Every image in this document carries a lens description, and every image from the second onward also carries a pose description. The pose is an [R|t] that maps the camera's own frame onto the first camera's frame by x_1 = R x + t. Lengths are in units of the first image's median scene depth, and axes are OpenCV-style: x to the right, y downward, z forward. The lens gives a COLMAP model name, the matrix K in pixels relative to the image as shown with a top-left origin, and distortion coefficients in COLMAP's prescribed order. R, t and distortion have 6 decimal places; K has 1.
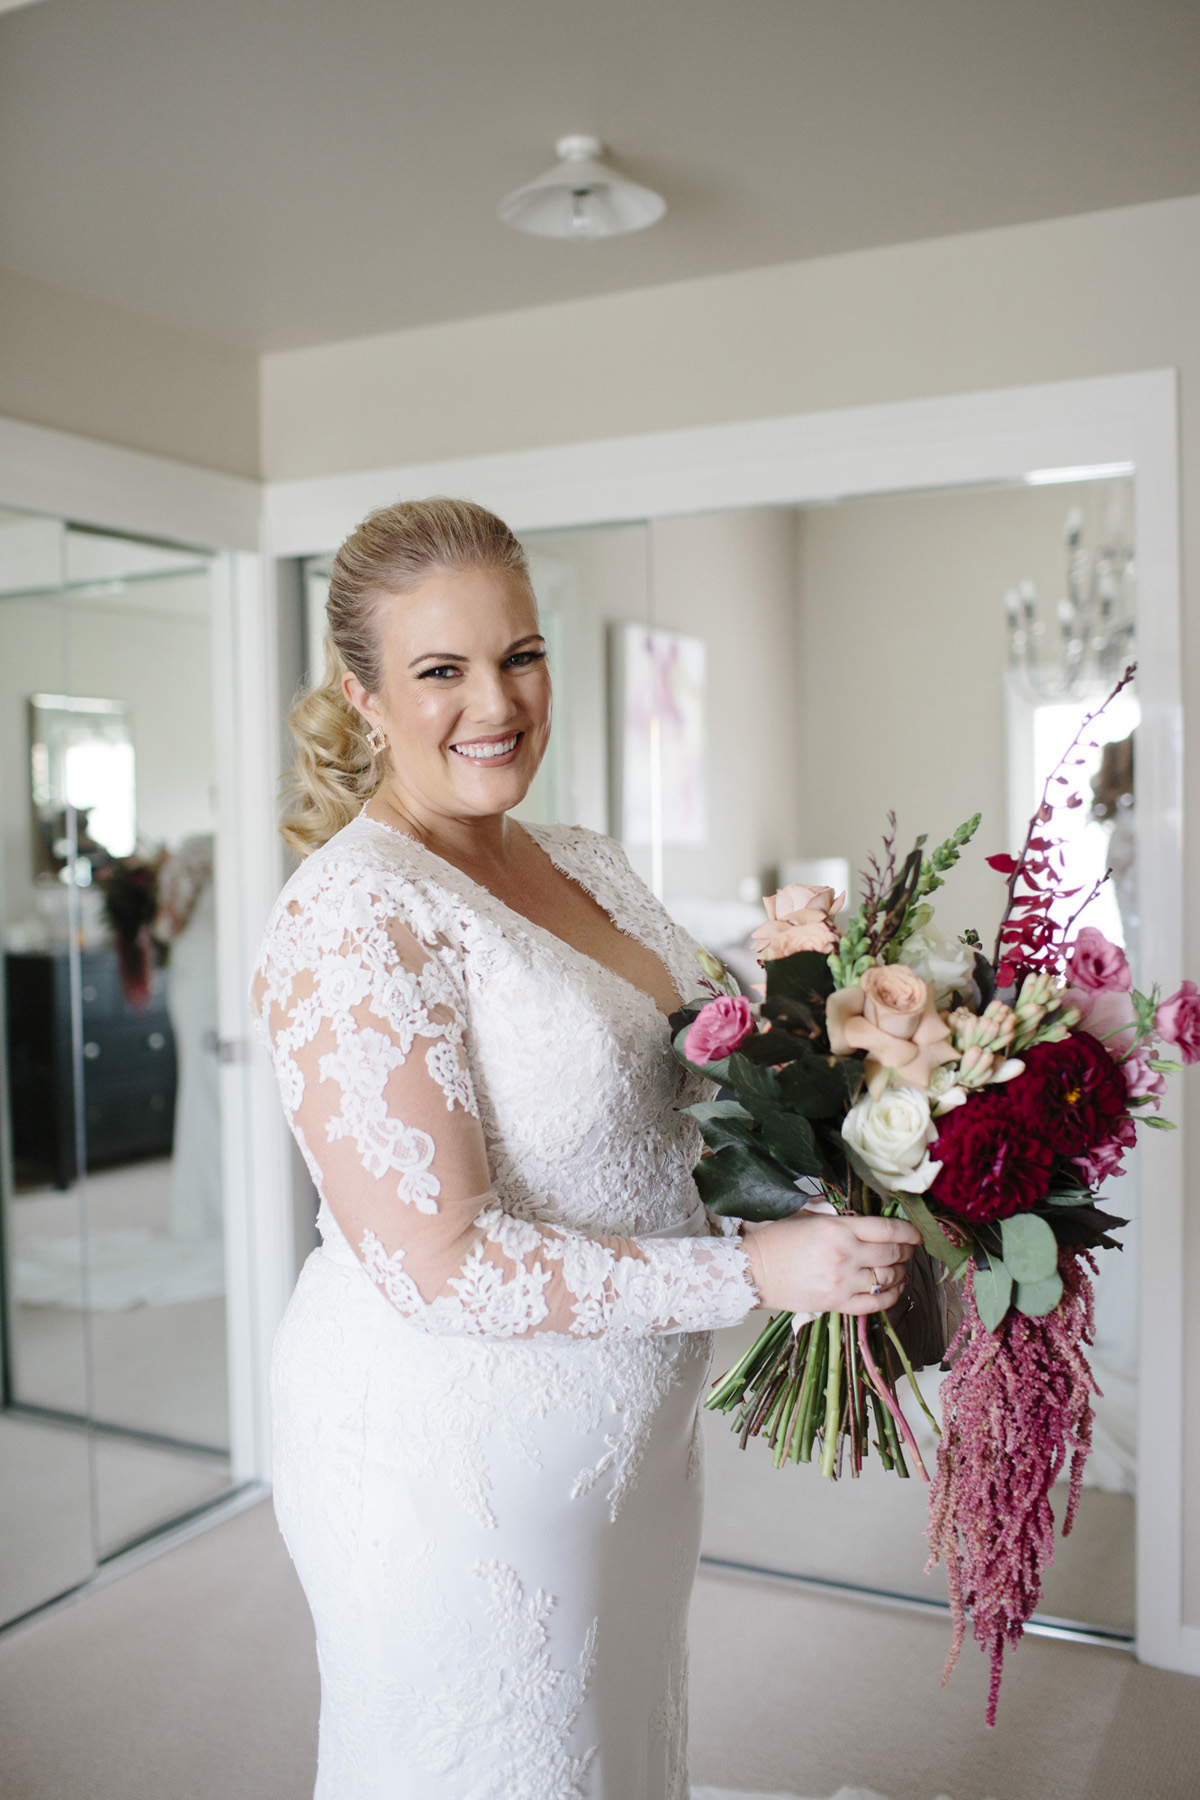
lens RADIAL K [[1725.9, 0, 561.5], [0, 1725.9, 938.2], [0, 0, 1]] dist [-0.058935, 0.010653]
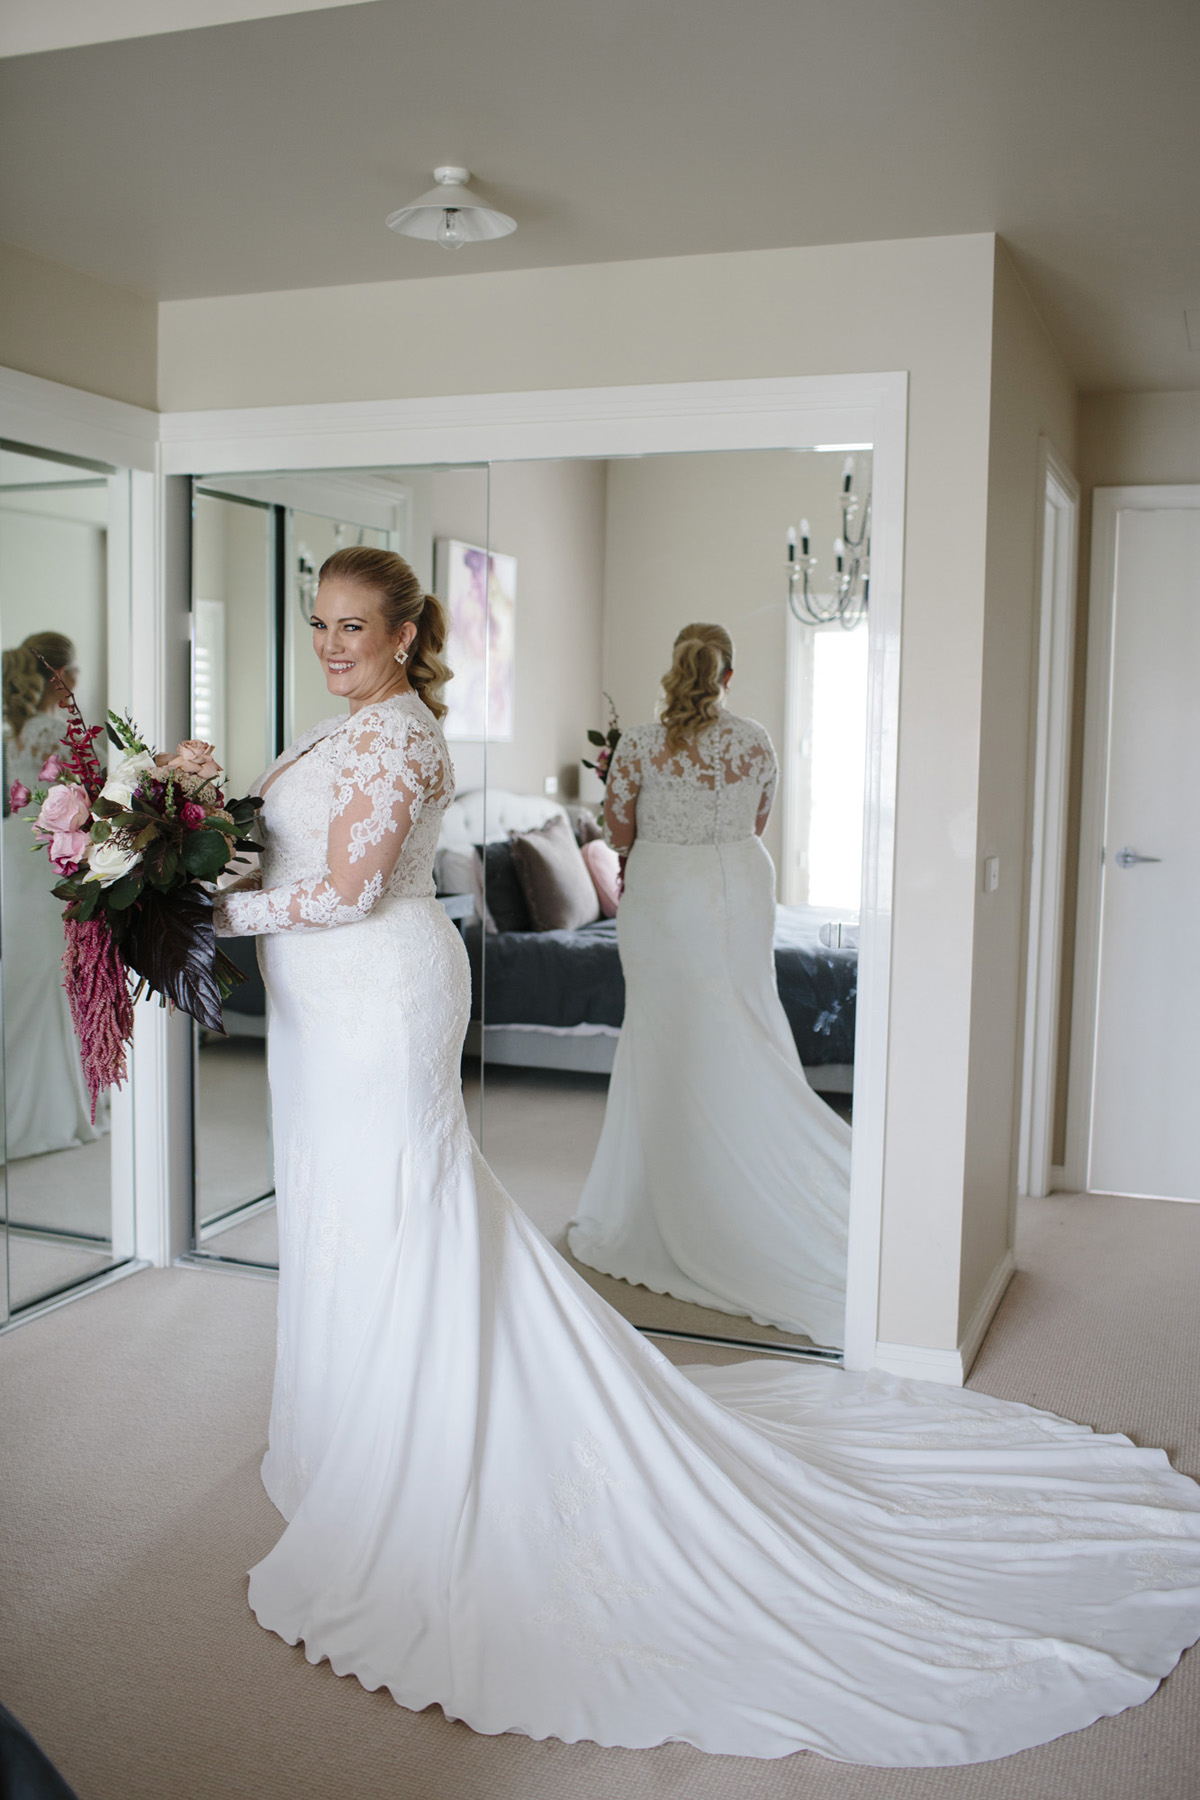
lens RADIAL K [[1725.9, 0, 561.5], [0, 1725.9, 938.2], [0, 0, 1]] dist [-0.058935, 0.010653]
pose [[0.992296, 0.022304, 0.121869, -0.035412], [-0.028760, 0.998260, 0.051474, 0.025927], [-0.120509, -0.054582, 0.991211, -0.212282]]
